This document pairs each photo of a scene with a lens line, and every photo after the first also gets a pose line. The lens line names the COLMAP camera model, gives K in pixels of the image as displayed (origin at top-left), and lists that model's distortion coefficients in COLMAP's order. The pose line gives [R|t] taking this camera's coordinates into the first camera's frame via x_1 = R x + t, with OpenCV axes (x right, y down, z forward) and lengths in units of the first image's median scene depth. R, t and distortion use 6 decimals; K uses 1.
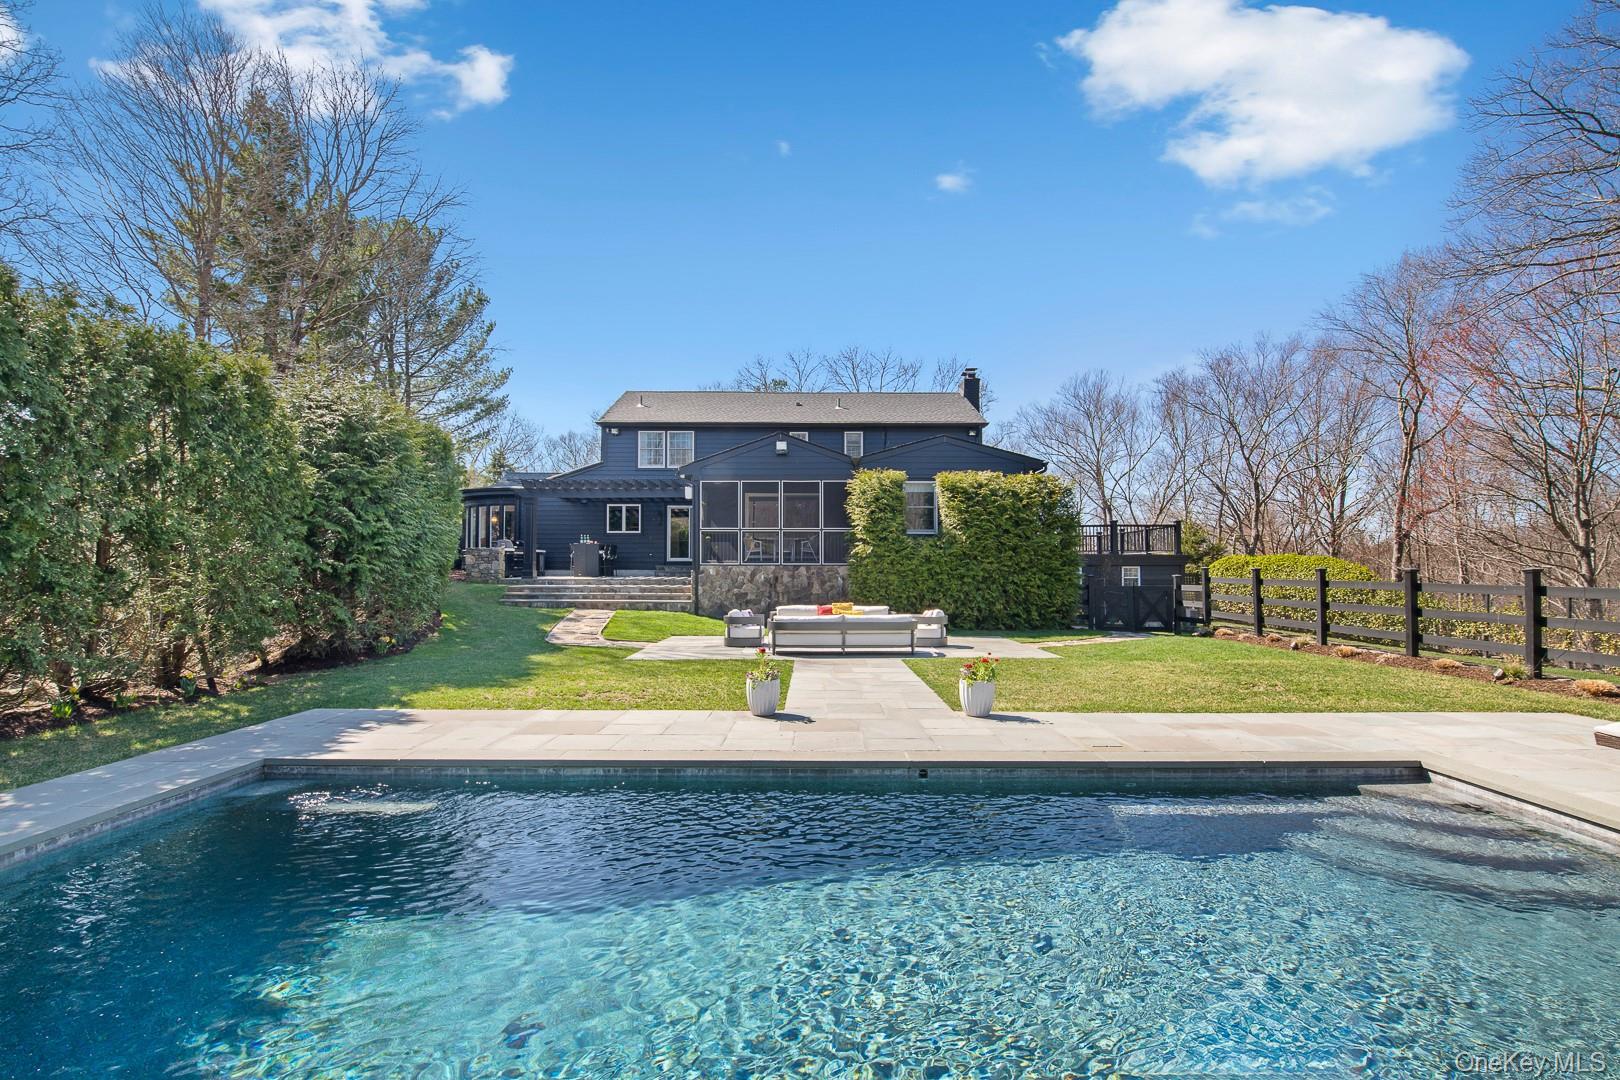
lens RADIAL K [[739.1, 0, 813.9], [0, 739.1, 546.6], [0, 0, 1]] dist [0.000378, -0.000361]
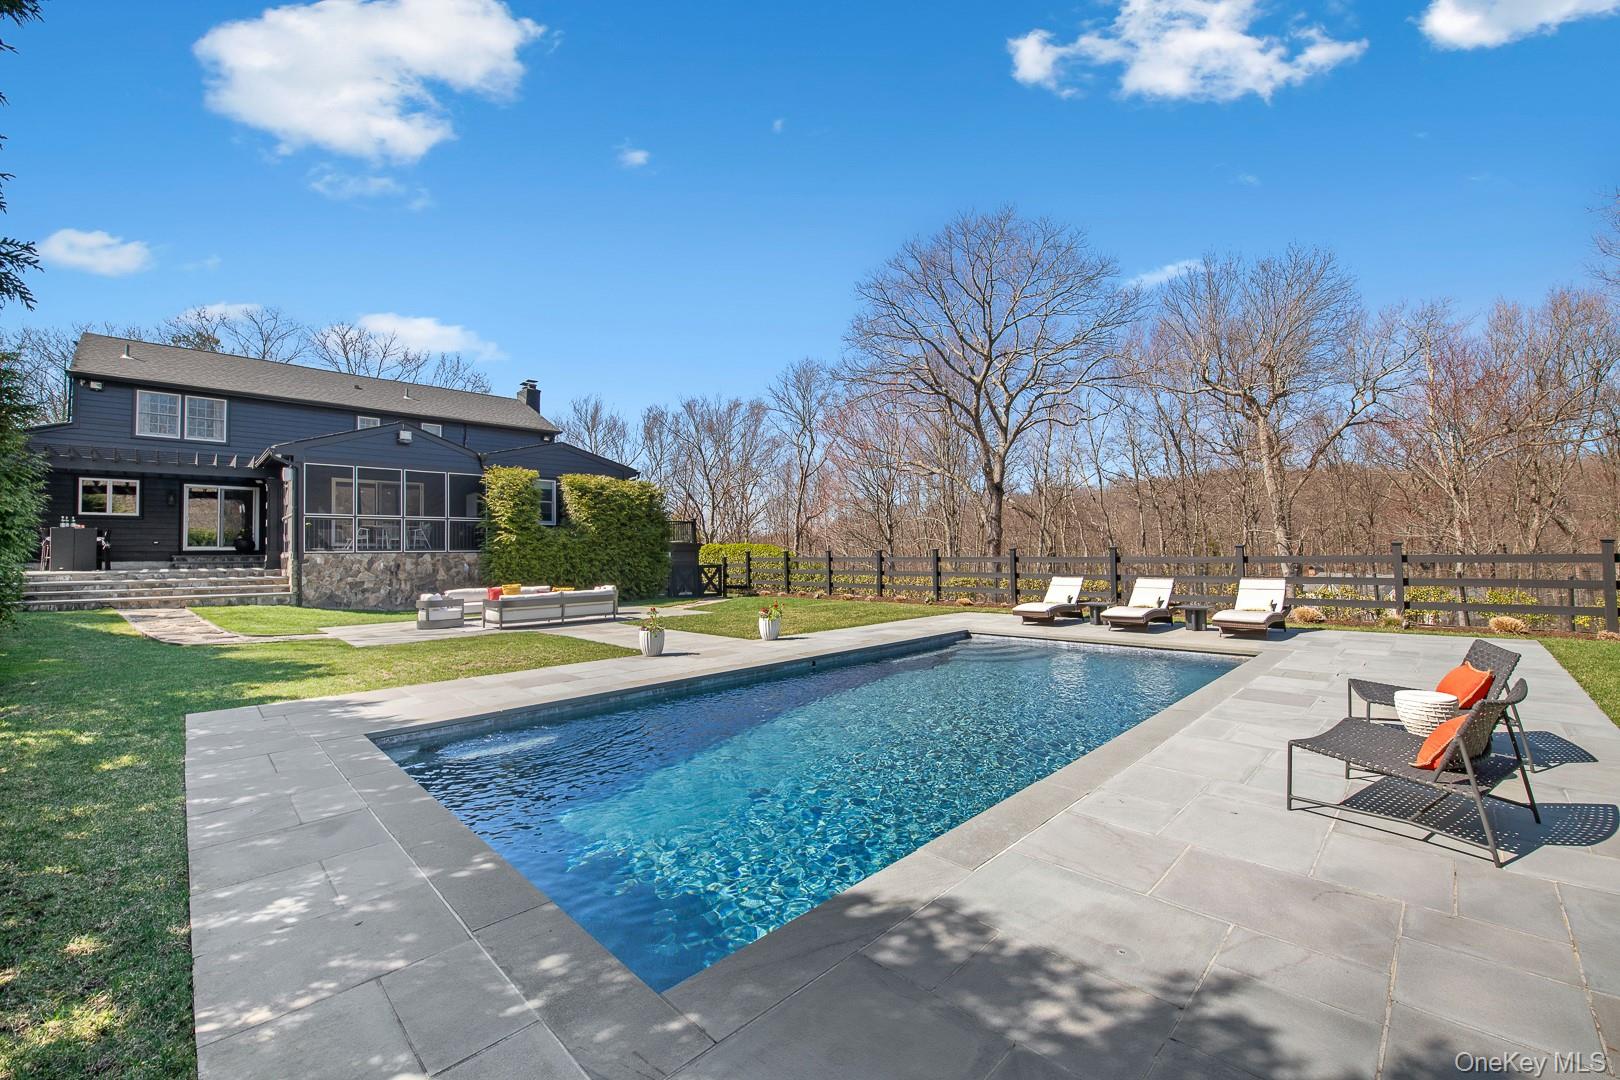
lens RADIAL K [[642.4, 0, 811.1], [0, 642.4, 543.3], [0, 0, 1]] dist [0.004831, -0.000049]
pose [[0.720157, -0.000014, 0.693811, -0.257651], [-0.006289, 0.999959, 0.006548, 0.002753], [-0.693783, -0.009079, 0.720127, -0.027410]]
